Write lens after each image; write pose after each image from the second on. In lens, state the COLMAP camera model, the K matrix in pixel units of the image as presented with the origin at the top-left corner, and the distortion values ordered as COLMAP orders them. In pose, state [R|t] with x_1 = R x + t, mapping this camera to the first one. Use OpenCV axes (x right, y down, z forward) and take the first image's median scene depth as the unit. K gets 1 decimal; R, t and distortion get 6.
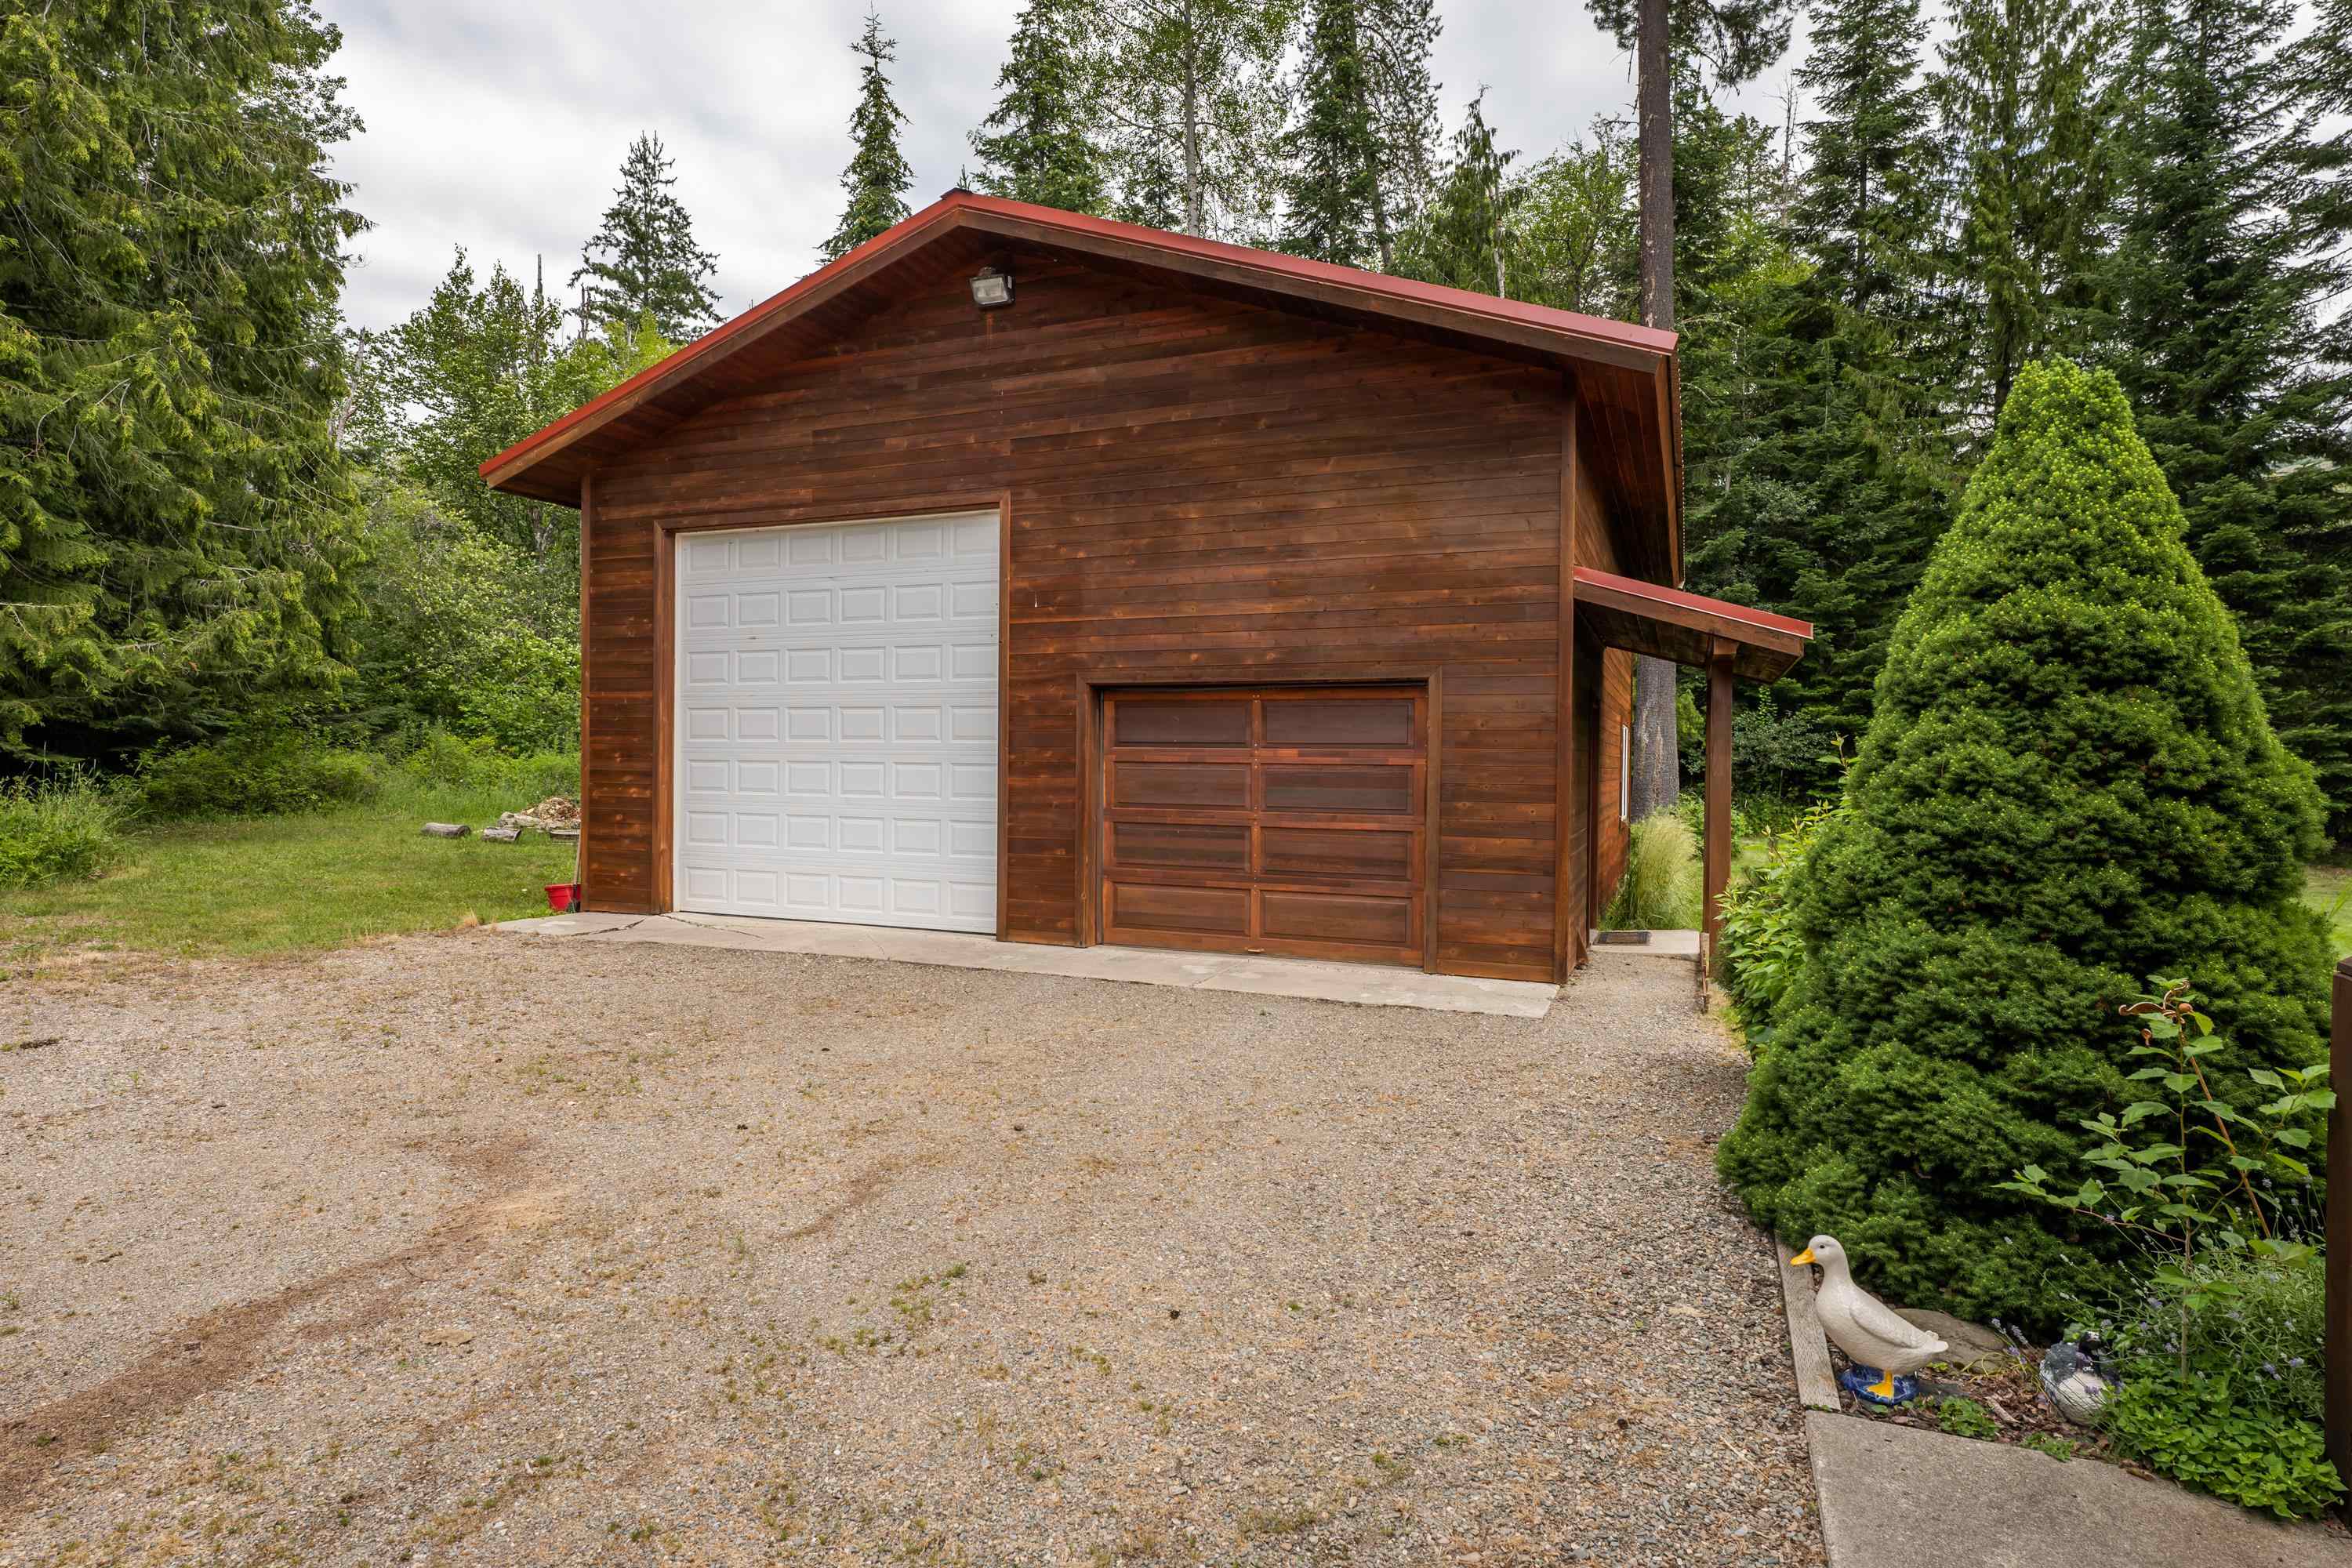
lens RADIAL K [[1238.9, 0, 1172.3], [0, 1238.9, 785.6], [0, 0, 1]] dist [-0.000445, -0.000053]
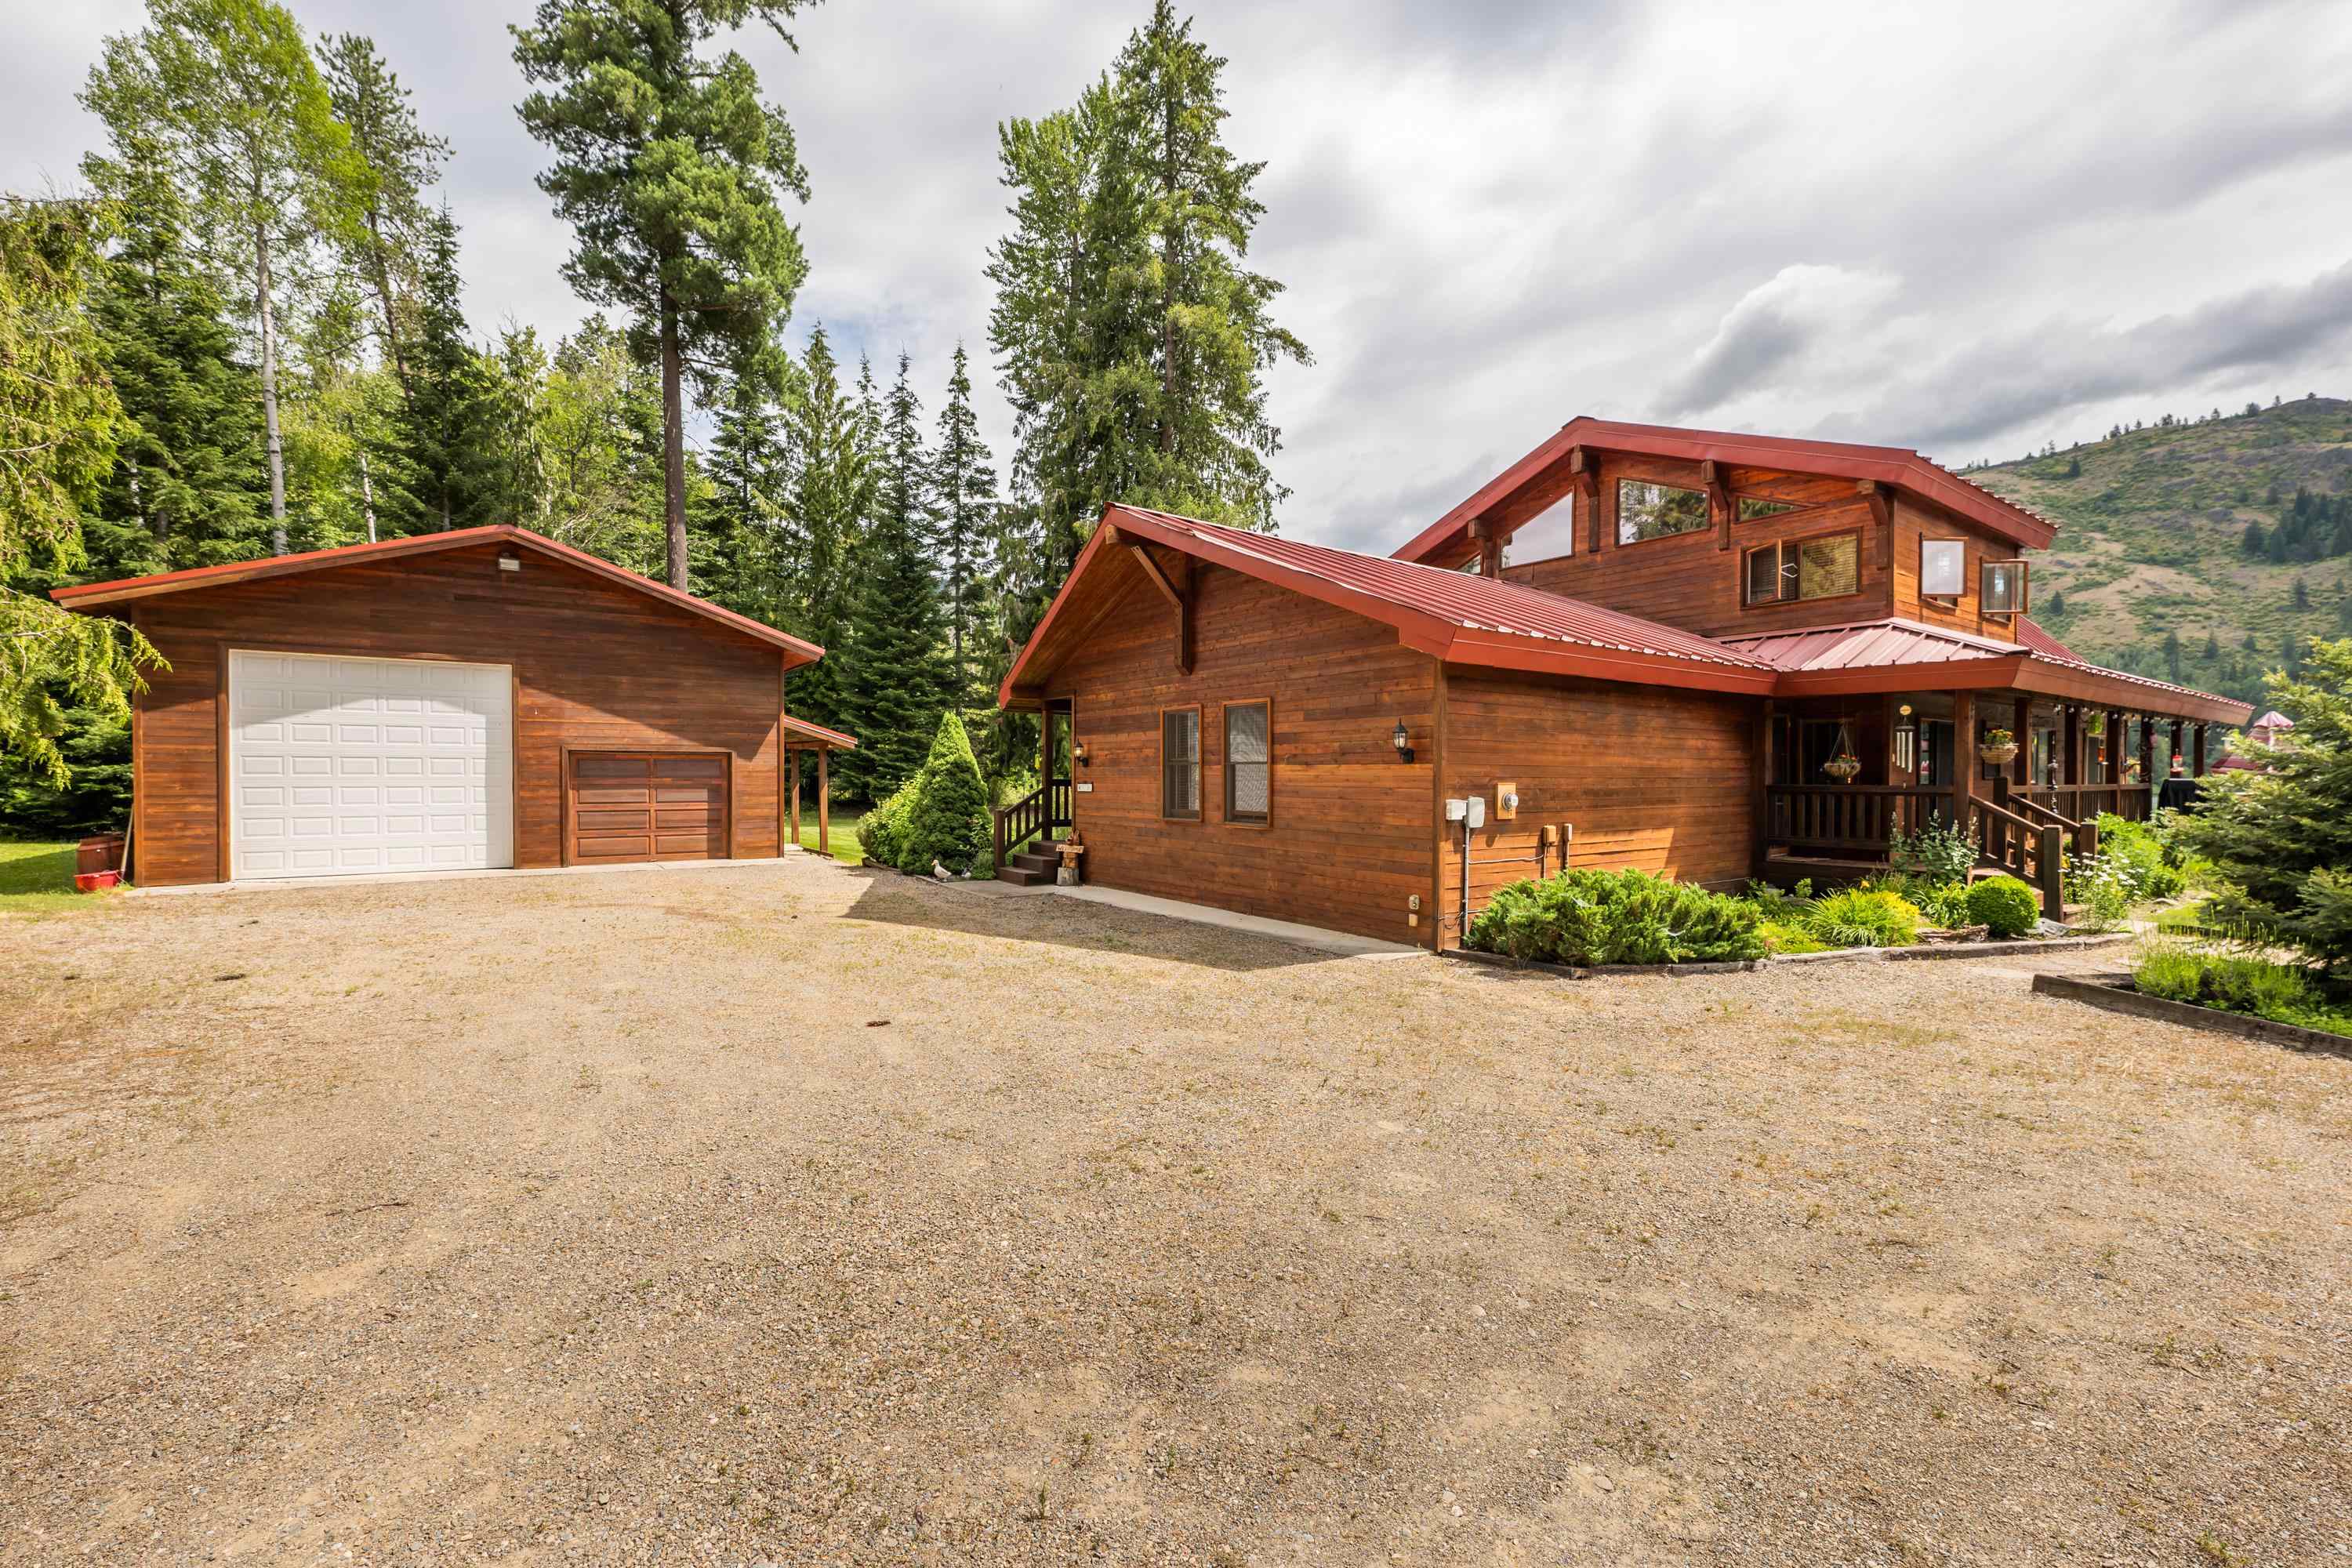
lens RADIAL K [[947.1, 0, 1173.5], [0, 947.1, 780.6], [0, 0, 1]] dist [0.000866, -0.000164]
pose [[0.528789, -0.014843, 0.848623, -0.933143], [0.018592, 0.999810, 0.005903, -0.015978], [-0.848549, 0.012656, 0.528965, -0.827188]]
